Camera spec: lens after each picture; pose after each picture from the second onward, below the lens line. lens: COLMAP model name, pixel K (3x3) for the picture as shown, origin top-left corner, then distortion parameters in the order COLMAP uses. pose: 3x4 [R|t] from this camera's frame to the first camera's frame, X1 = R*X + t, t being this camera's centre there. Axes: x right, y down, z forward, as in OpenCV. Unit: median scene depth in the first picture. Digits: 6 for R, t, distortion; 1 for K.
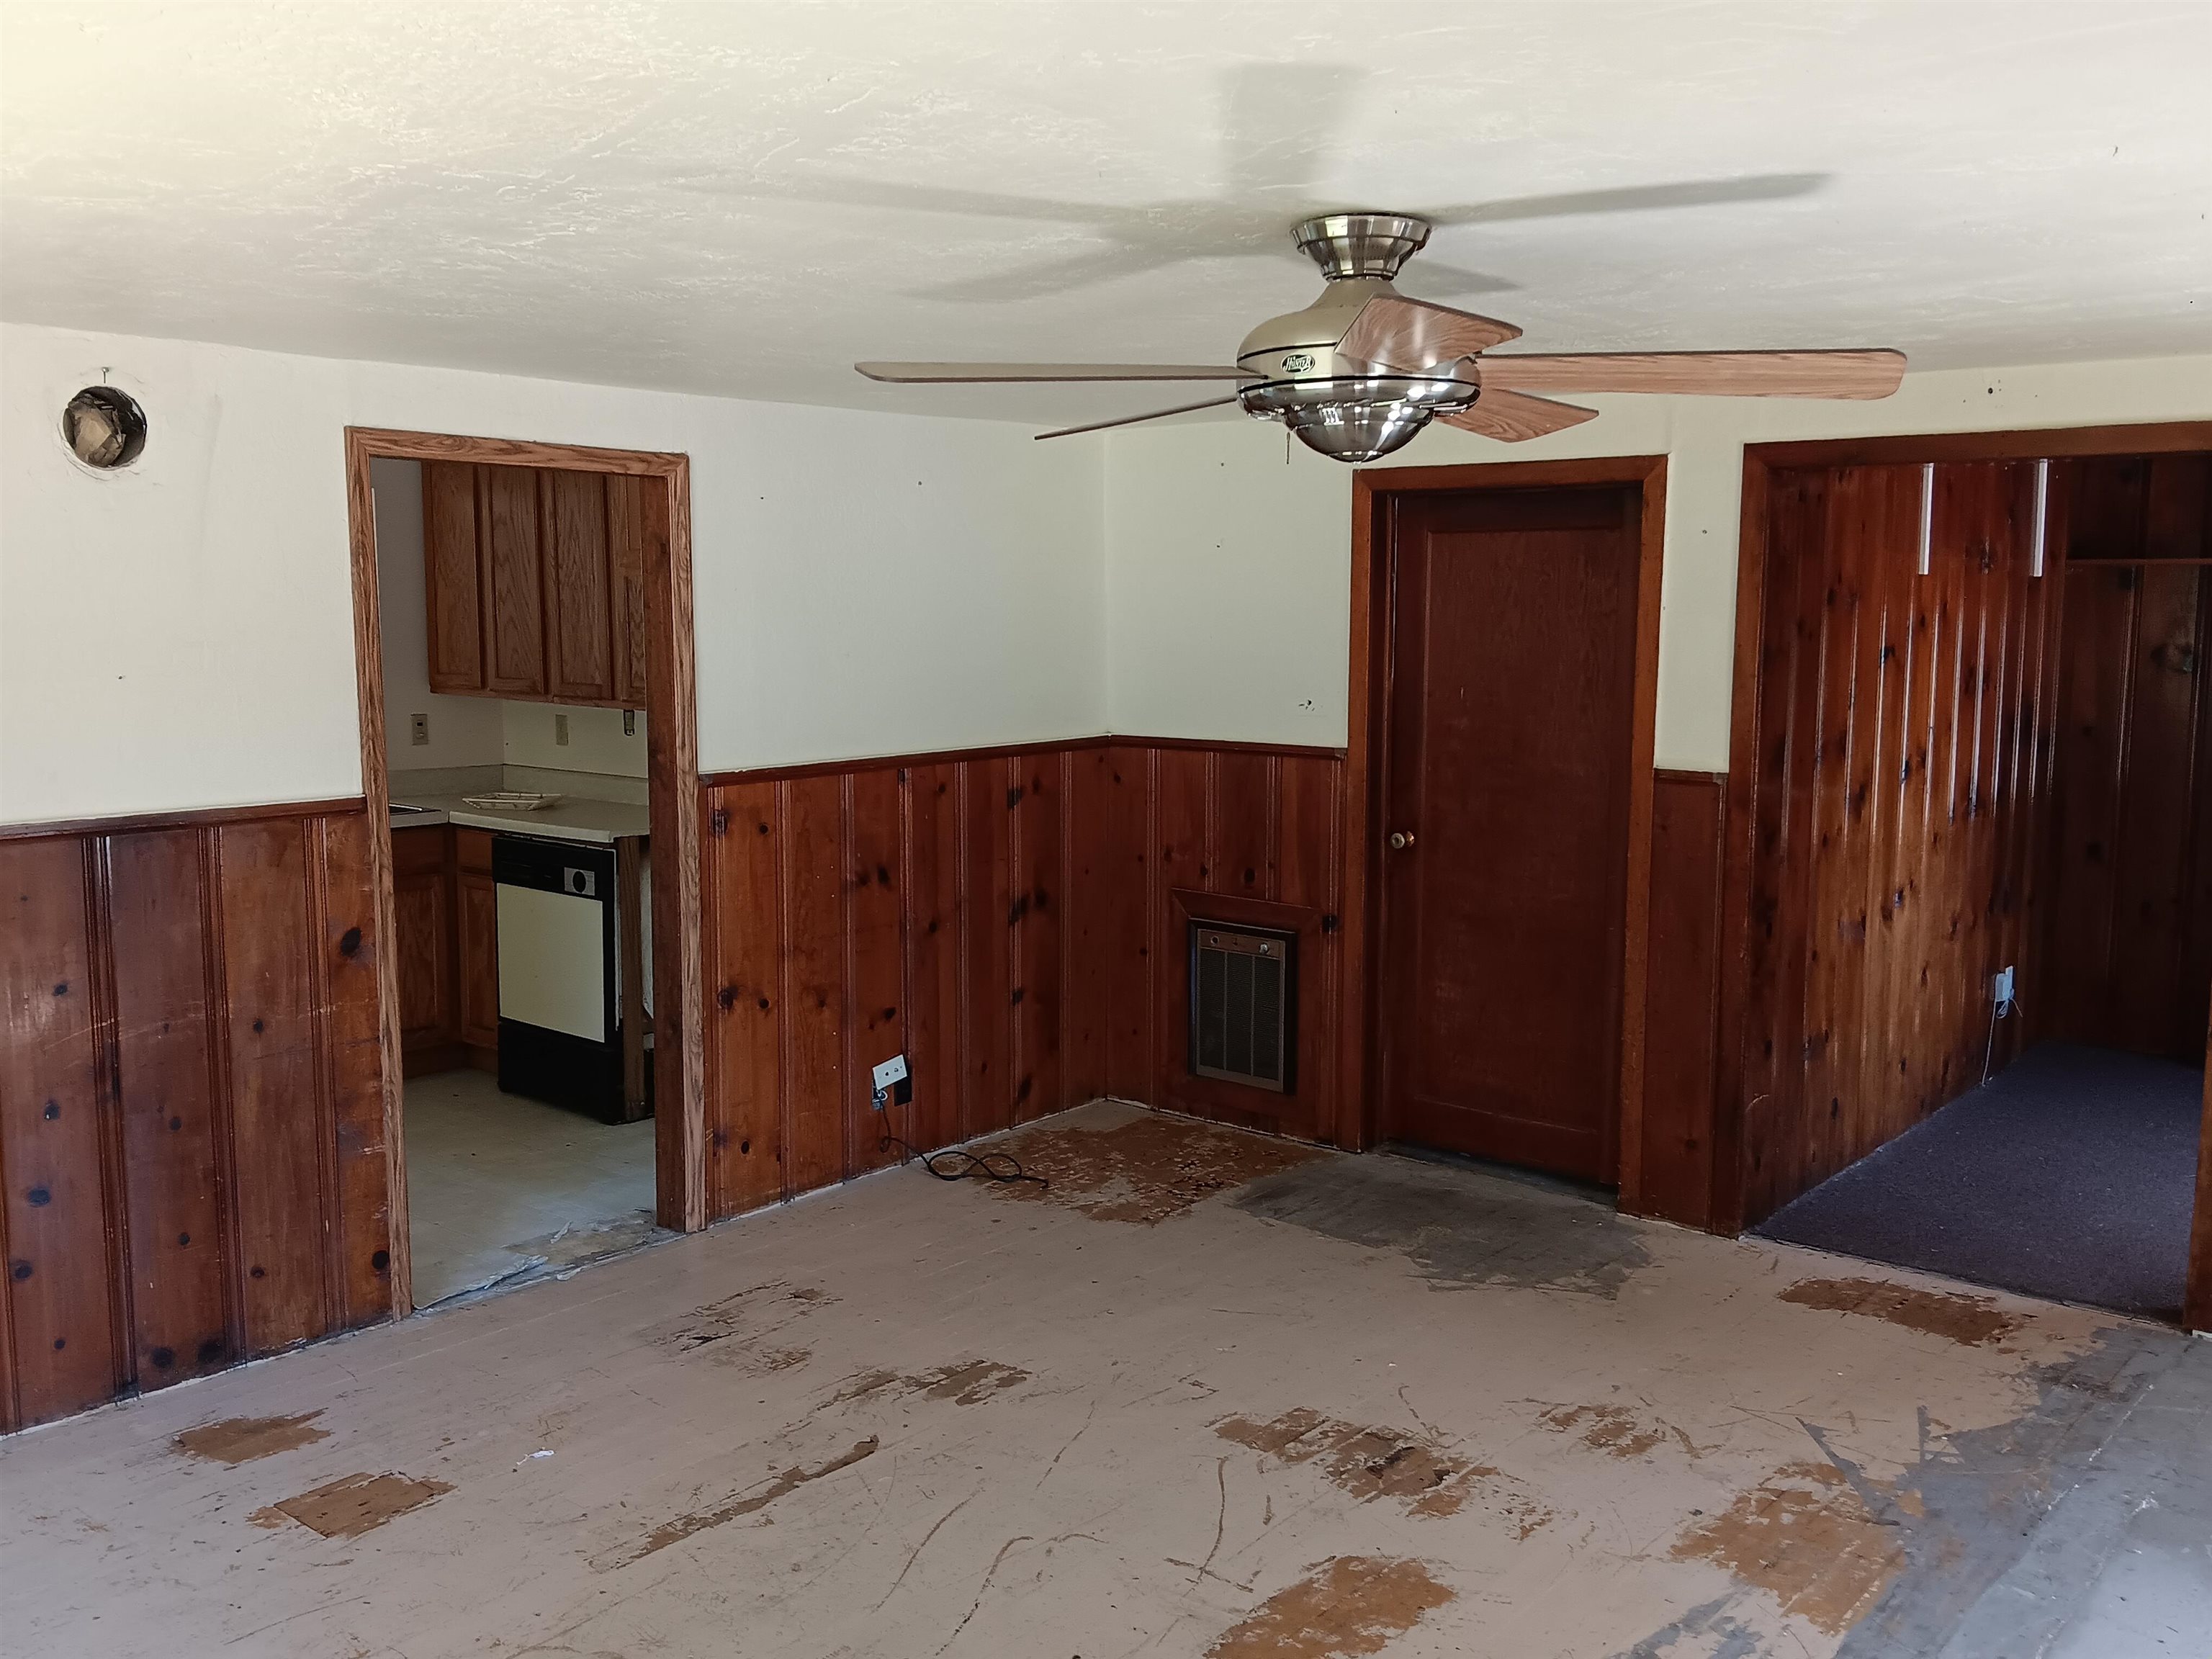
lens RADIAL K [[1760.6, 0, 1114.9], [0, 1760.6, 823.3], [0, 0, 1]] dist [0.044342, -0.091471]
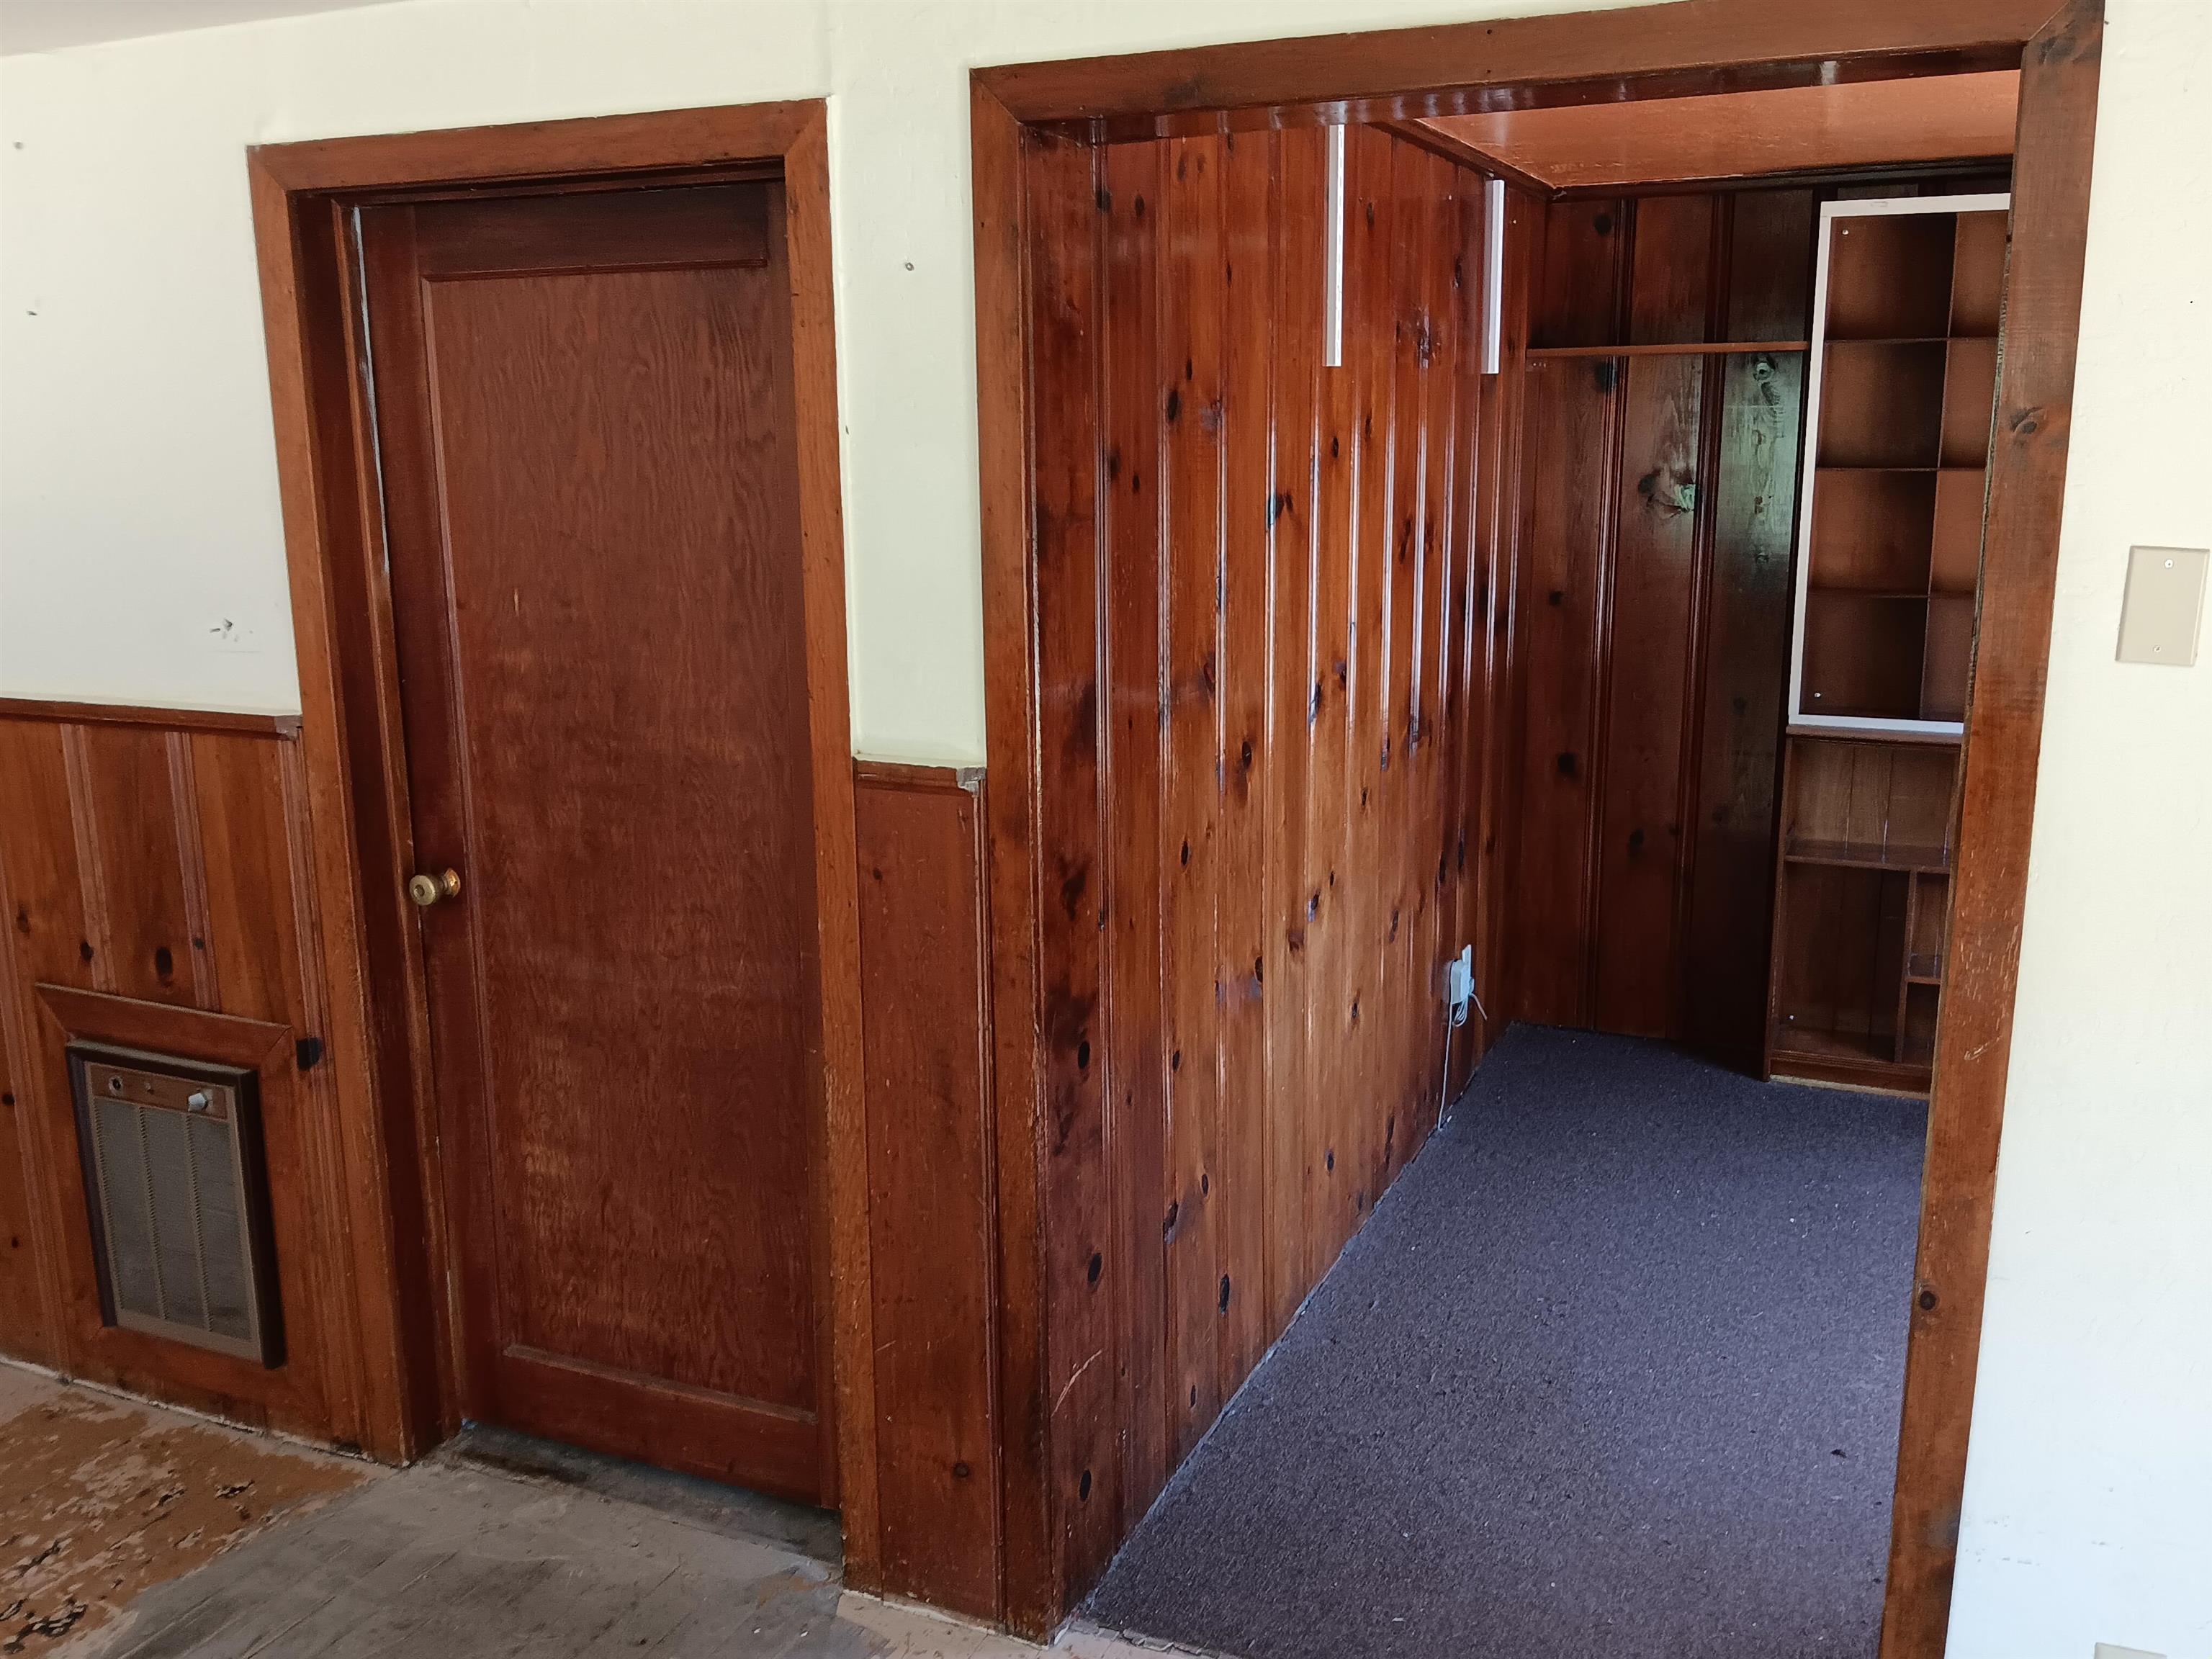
lens RADIAL K [[1760.6, 0, 1094.6], [0, 1760.6, 813.3], [0, 0, 1]] dist [0.044342, -0.091471]
pose [[0.957529, -0.073277, 0.278869, 0.206038], [0.046855, 0.993857, 0.100266, -0.055344], [-0.284503, -0.082942, 0.955080, 0.449362]]
